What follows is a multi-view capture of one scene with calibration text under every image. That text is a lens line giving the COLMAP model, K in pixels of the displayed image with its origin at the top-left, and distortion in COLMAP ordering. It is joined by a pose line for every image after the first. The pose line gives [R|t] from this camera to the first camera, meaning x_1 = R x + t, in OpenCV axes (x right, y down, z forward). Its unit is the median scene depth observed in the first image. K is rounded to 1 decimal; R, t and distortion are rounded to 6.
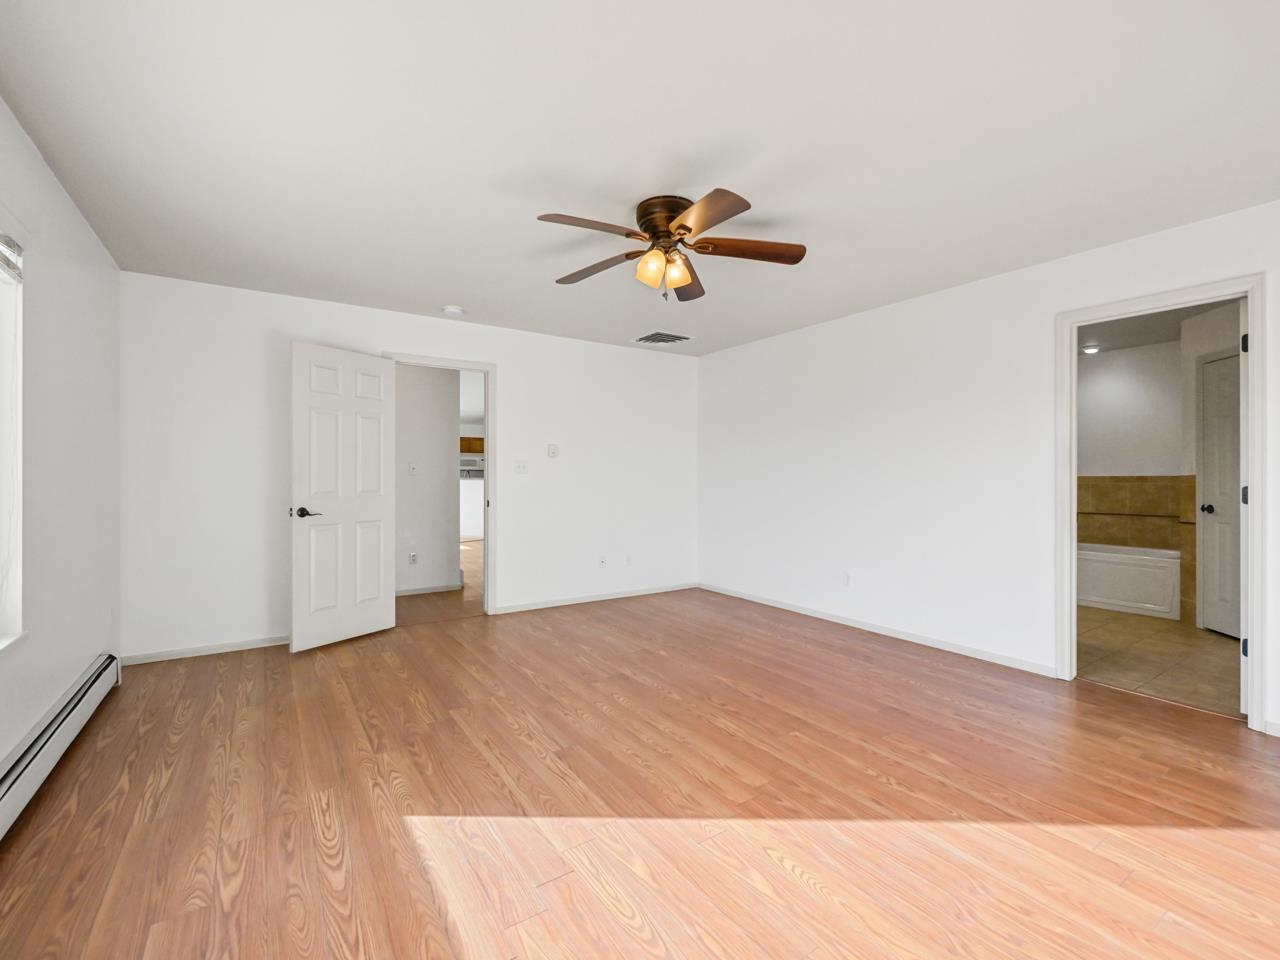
lens RADIAL K [[564.9, 0, 643.6], [0, 564.9, 478.6], [0, 0, 1]] dist [-0.000056, -0.000034]
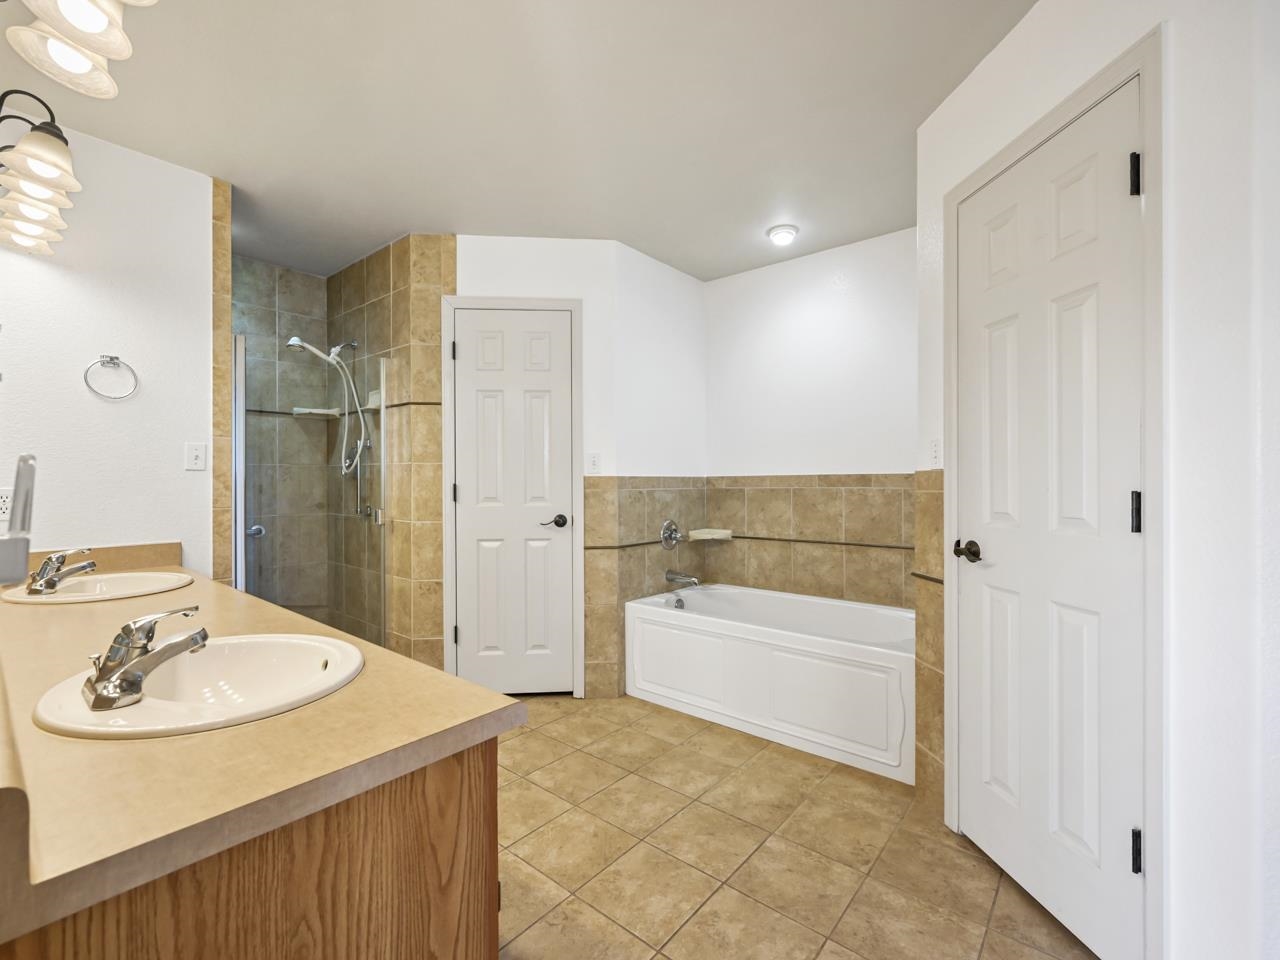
lens RADIAL K [[564.9, 0, 637.5], [0, 564.9, 483.3], [0, 0, 1]] dist [-0.000056, -0.000034]
pose [[0.959764, -0.002916, 0.280793, 0.534770], [0.001591, 0.999987, 0.004944, 0.001278], [-0.280803, -0.004298, 0.959756, 0.551417]]
